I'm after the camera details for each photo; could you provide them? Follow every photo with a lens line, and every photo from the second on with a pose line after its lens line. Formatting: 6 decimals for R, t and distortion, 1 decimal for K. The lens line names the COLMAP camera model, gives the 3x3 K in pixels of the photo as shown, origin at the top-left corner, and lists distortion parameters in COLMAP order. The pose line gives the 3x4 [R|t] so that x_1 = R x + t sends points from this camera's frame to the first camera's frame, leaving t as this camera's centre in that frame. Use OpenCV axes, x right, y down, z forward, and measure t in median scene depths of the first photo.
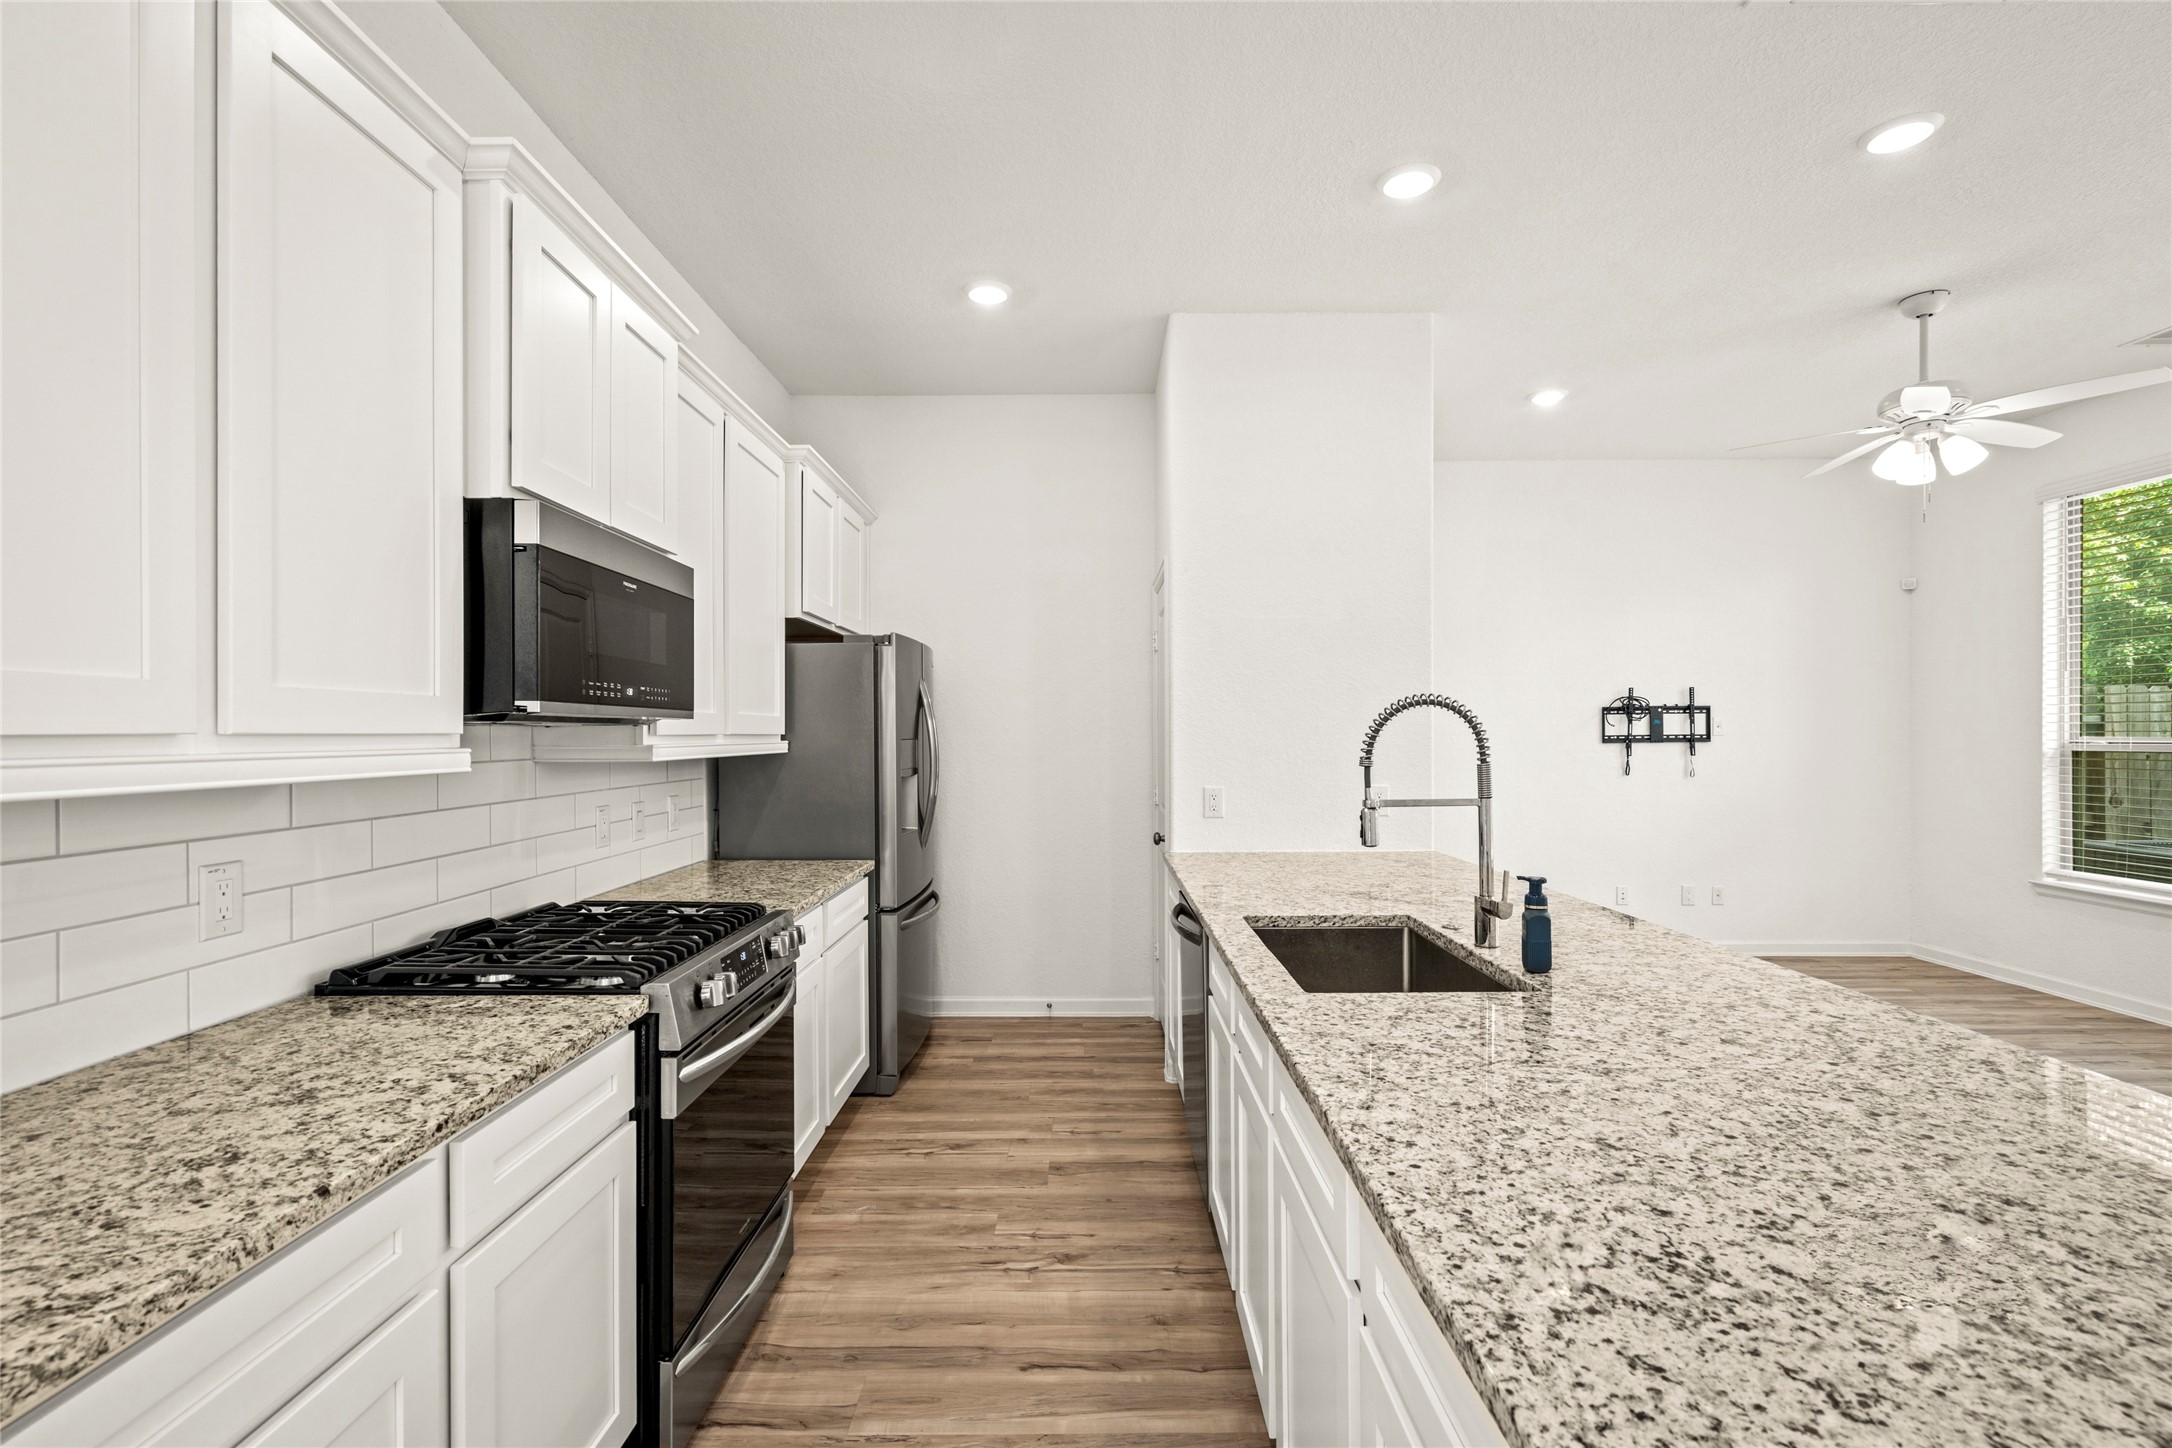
lens RADIAL K [[993.0, 0, 1084.7], [0, 993.0, 738.0], [0, 0, 1]] dist [-0.005908, 0.002670]
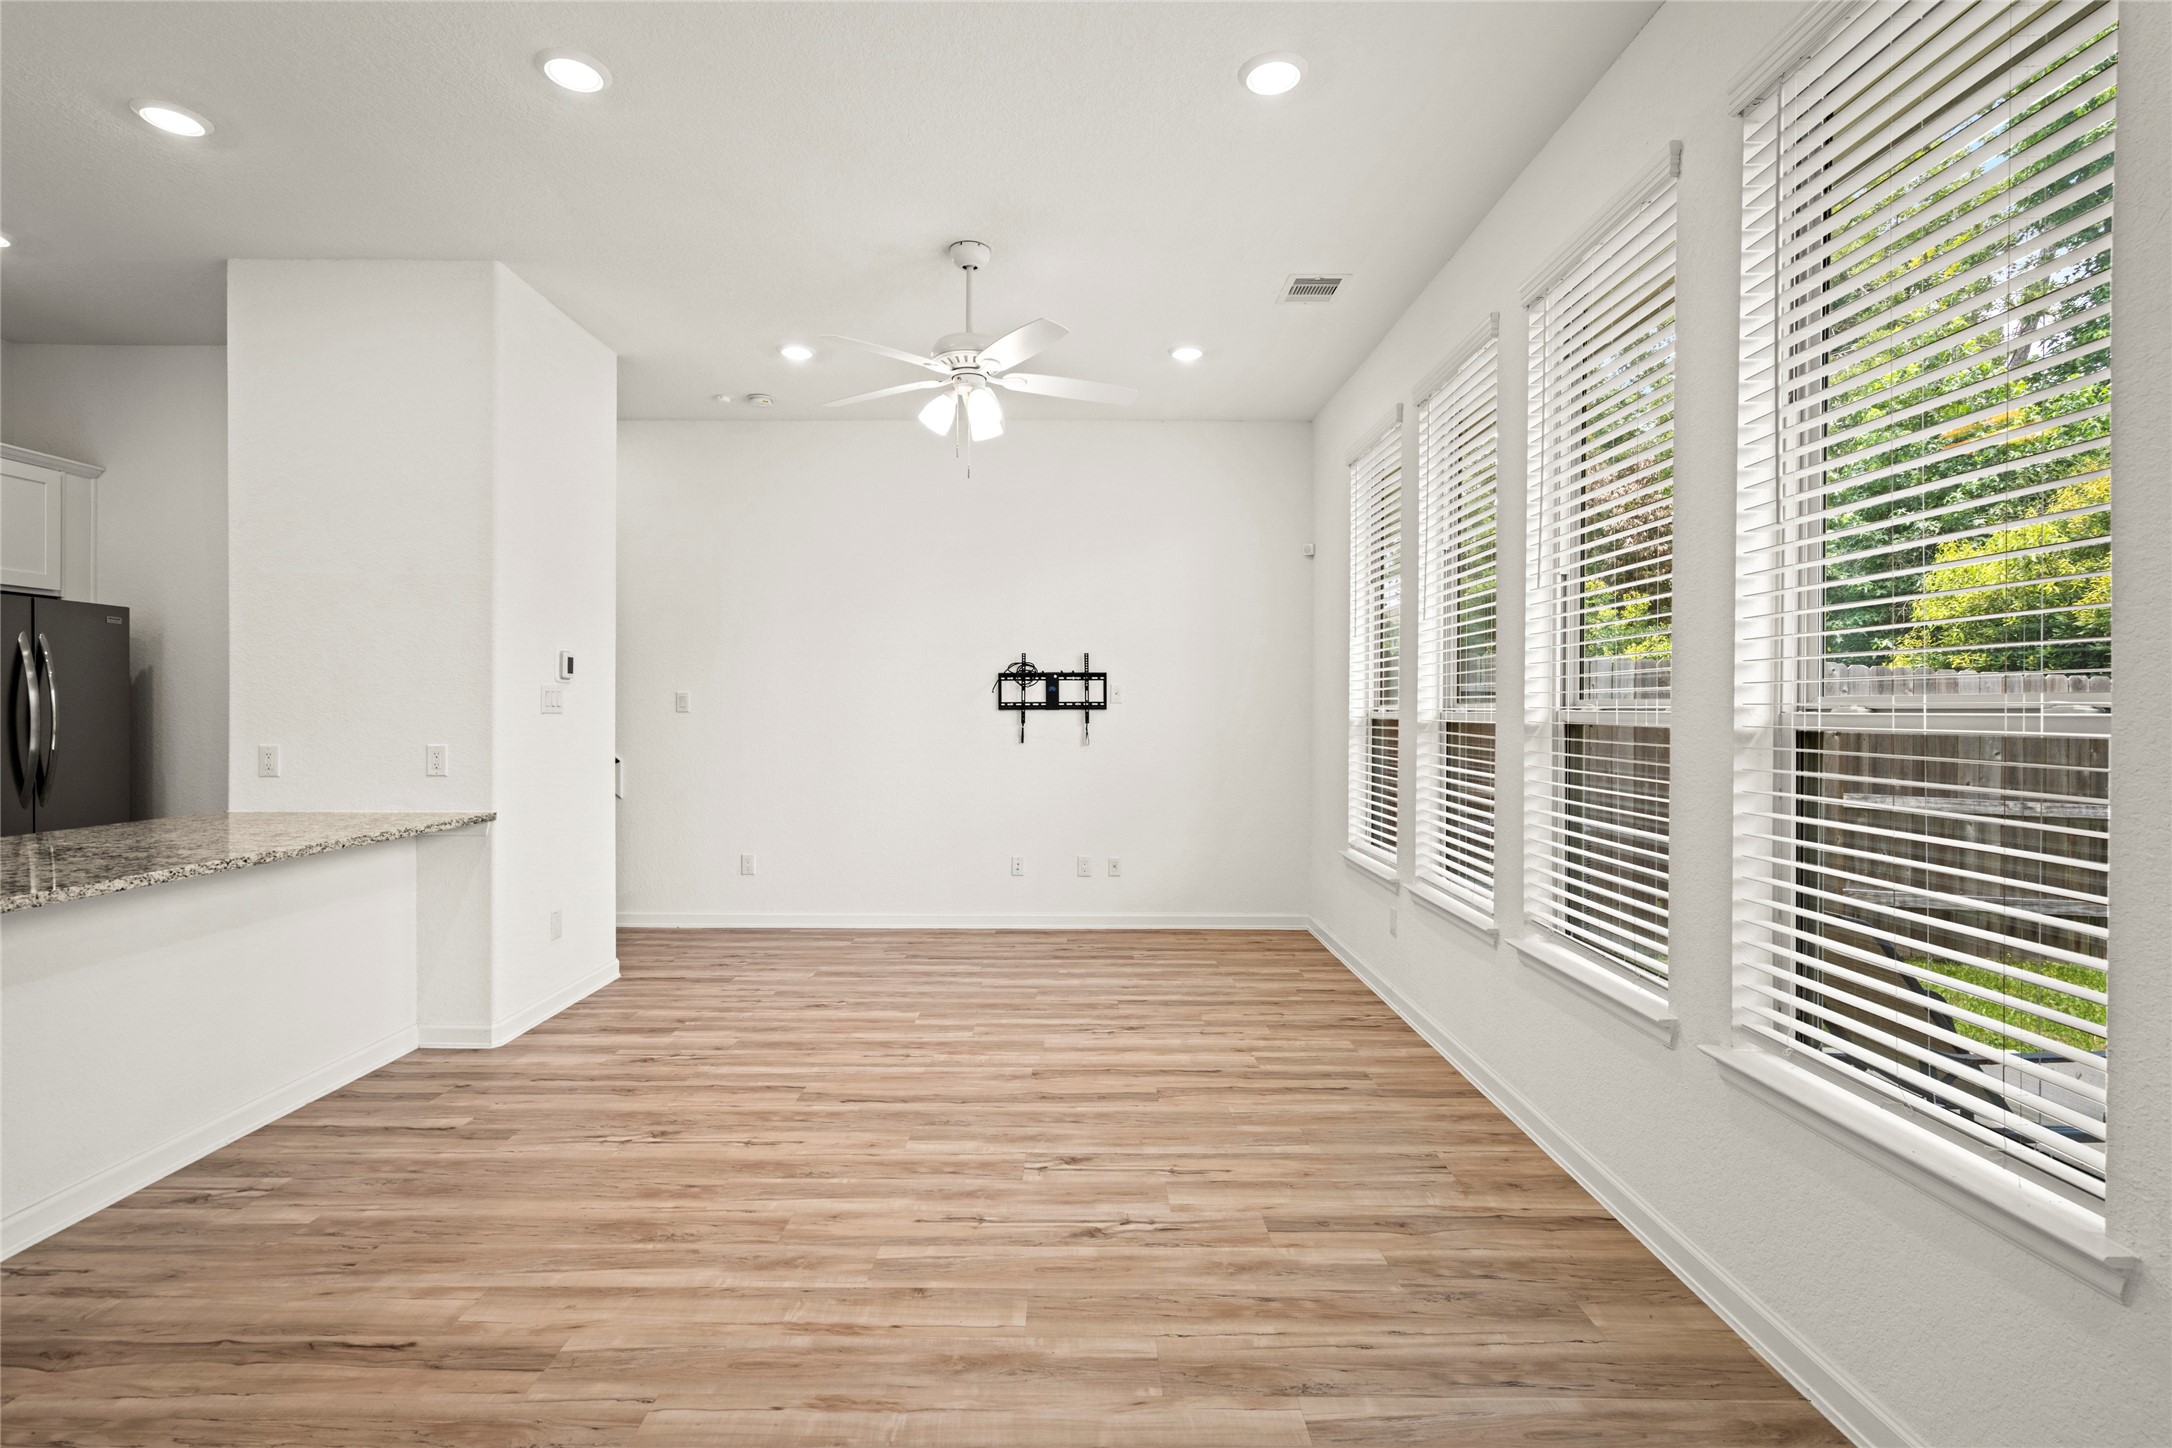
lens RADIAL K [[993.0, 0, 1079.0], [0, 993.0, 726.0], [0, 0, 1]] dist [-0.005908, 0.002670]
pose [[0.999977, 0.006590, 0.001839, 0.956510], [-0.006615, 0.999876, 0.014313, 0.009745], [-0.001744, -0.014325, 0.999896, 0.020164]]
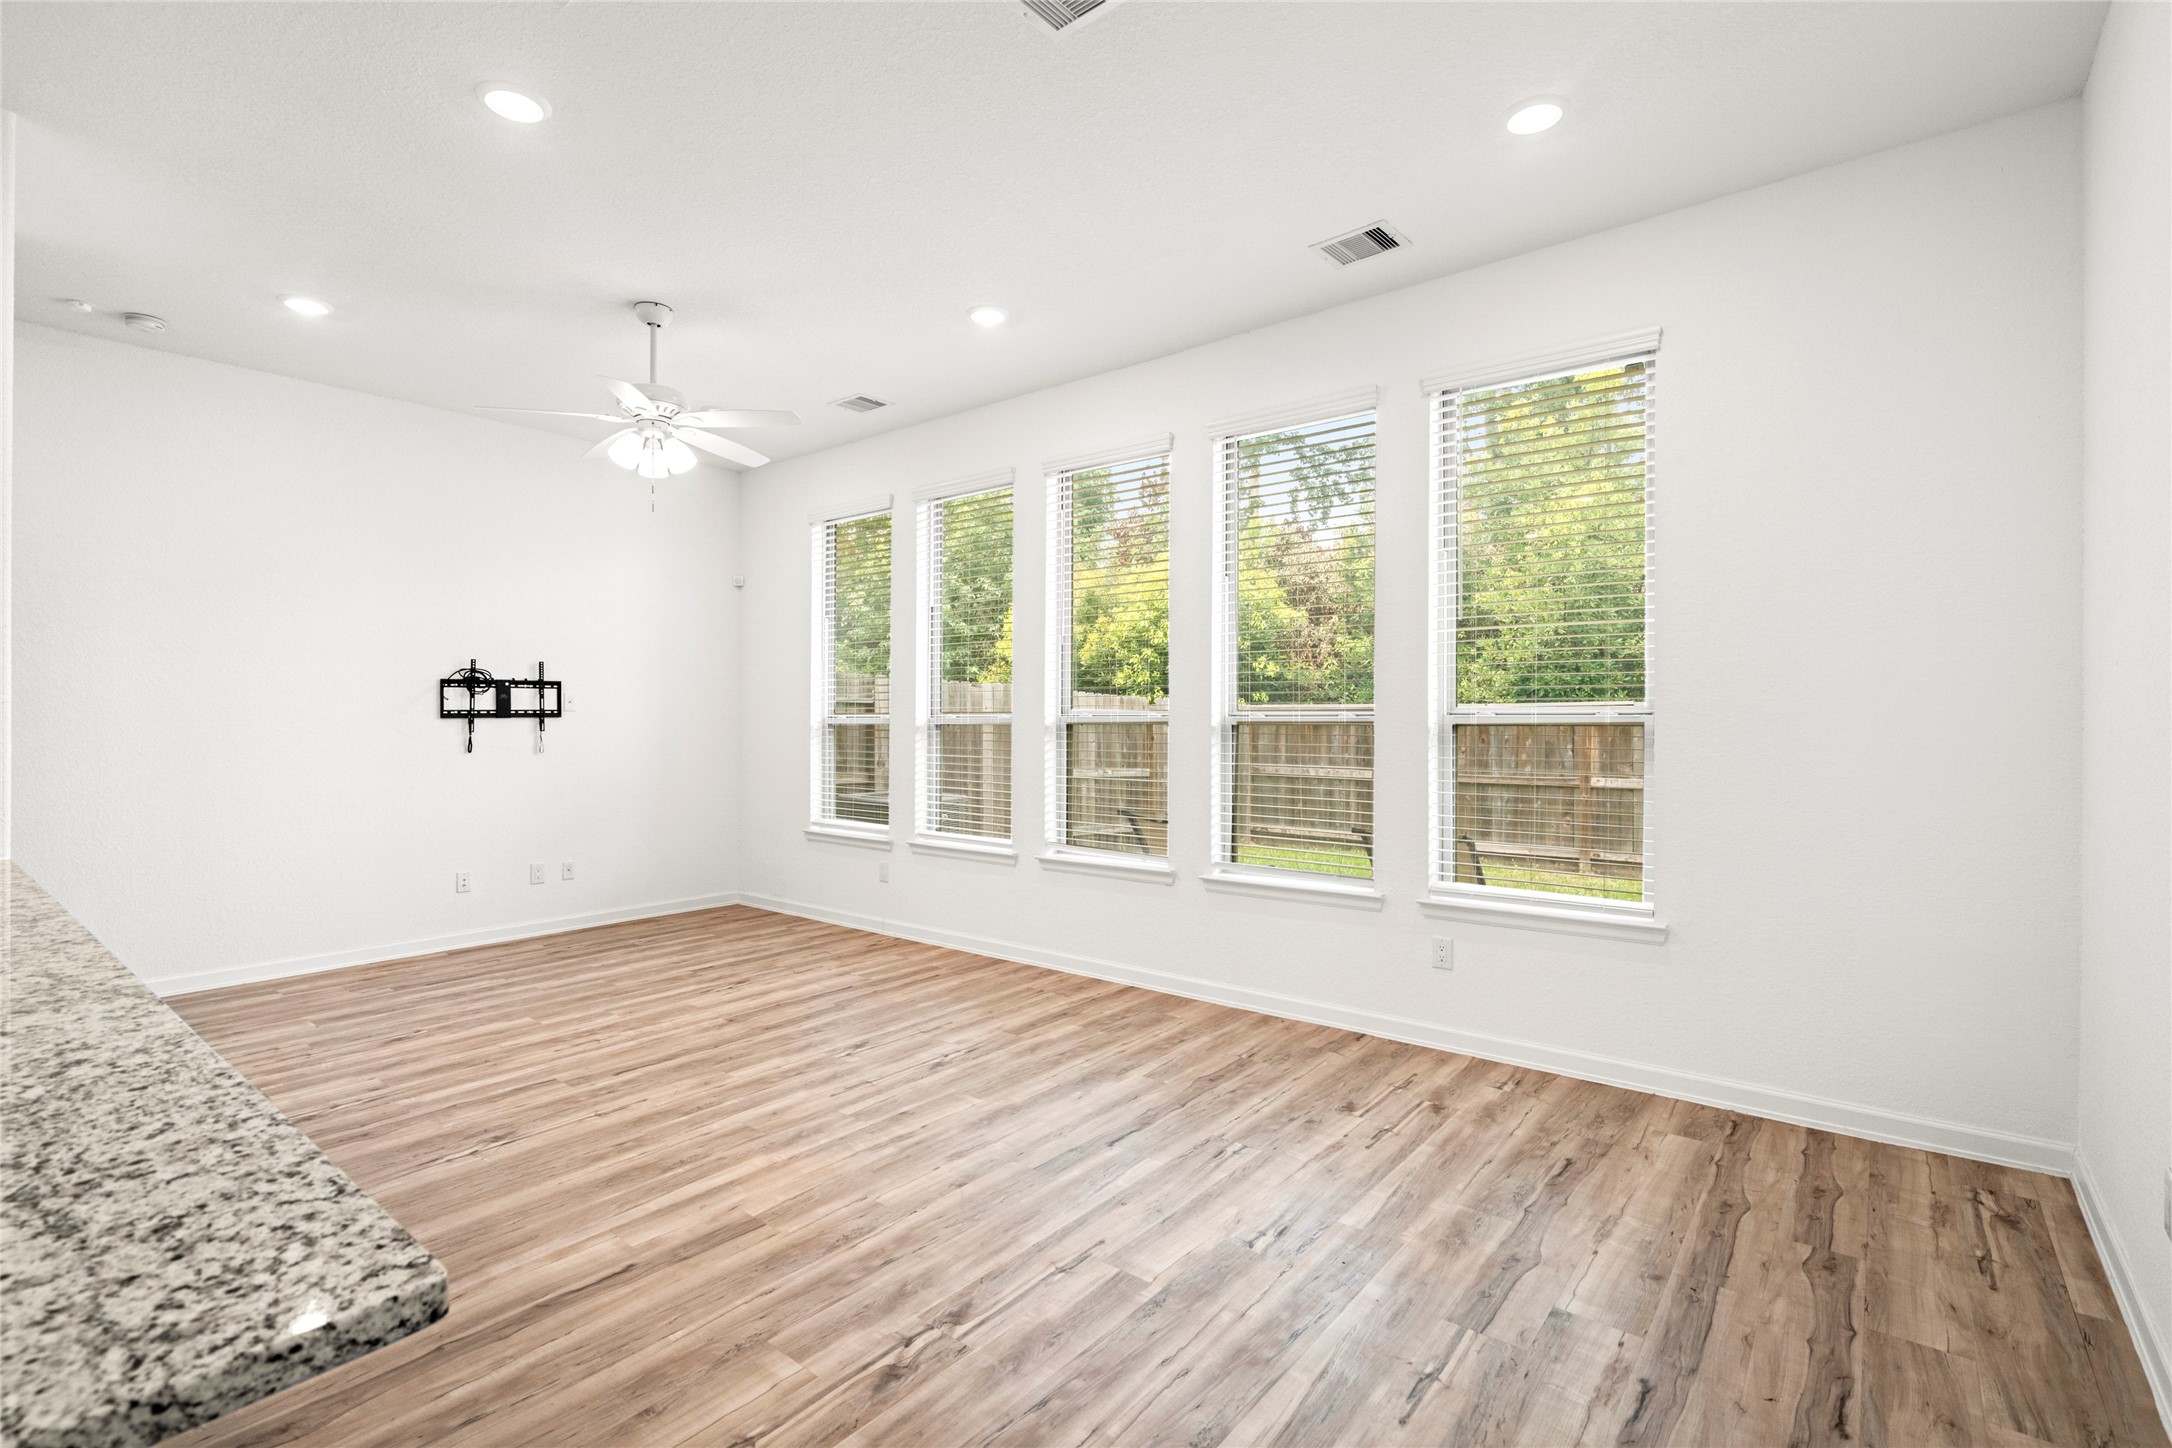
lens RADIAL K [[993.0, 0, 1066.5], [0, 993.0, 713.0], [0, 0, 1]] dist [-0.005908, 0.002670]
pose [[0.638035, 0.005402, 0.769988, 0.294470], [0.003572, 0.999944, -0.009975, 0.018353], [-0.769999, 0.009115, 0.637980, -0.052624]]
